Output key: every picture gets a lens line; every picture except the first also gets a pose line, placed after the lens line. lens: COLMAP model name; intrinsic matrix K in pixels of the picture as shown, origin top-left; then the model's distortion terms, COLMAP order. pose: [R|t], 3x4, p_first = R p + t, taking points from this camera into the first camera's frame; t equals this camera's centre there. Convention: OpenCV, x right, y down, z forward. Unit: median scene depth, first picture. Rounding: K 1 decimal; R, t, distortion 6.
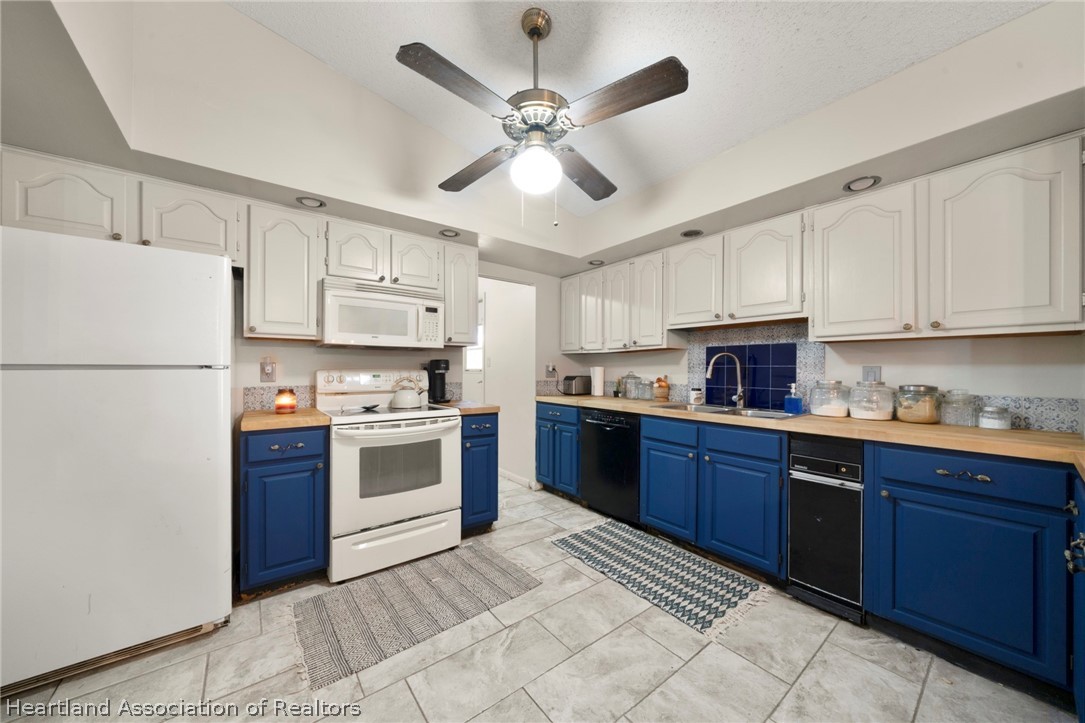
lens RADIAL K [[373.7, 0, 543.6], [0, 373.7, 368.2], [0, 0, 1]] dist [-0.000944, 0.000022]
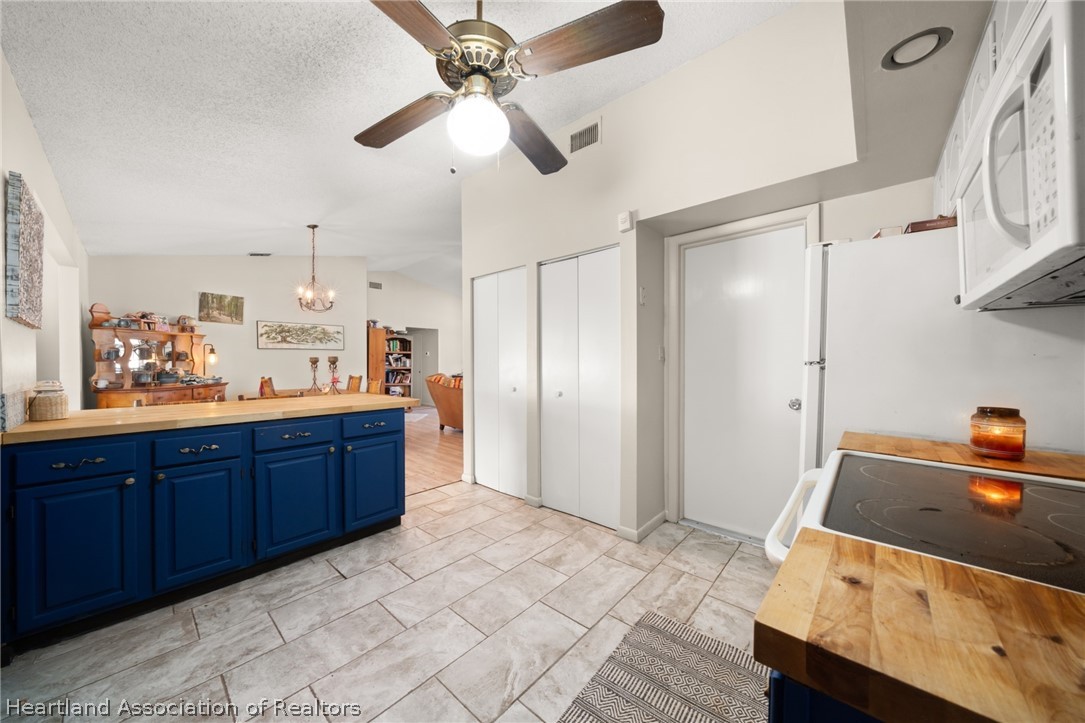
lens RADIAL K [[373.7, 0, 542.4], [0, 373.7, 364.1], [0, 0, 1]] dist [-0.000944, 0.000022]
pose [[-0.983487, -0.004789, -0.180916, -0.009083], [-0.004920, 0.999988, 0.000278, -0.002018], [0.180912, 0.001164, -0.983499, 2.084763]]
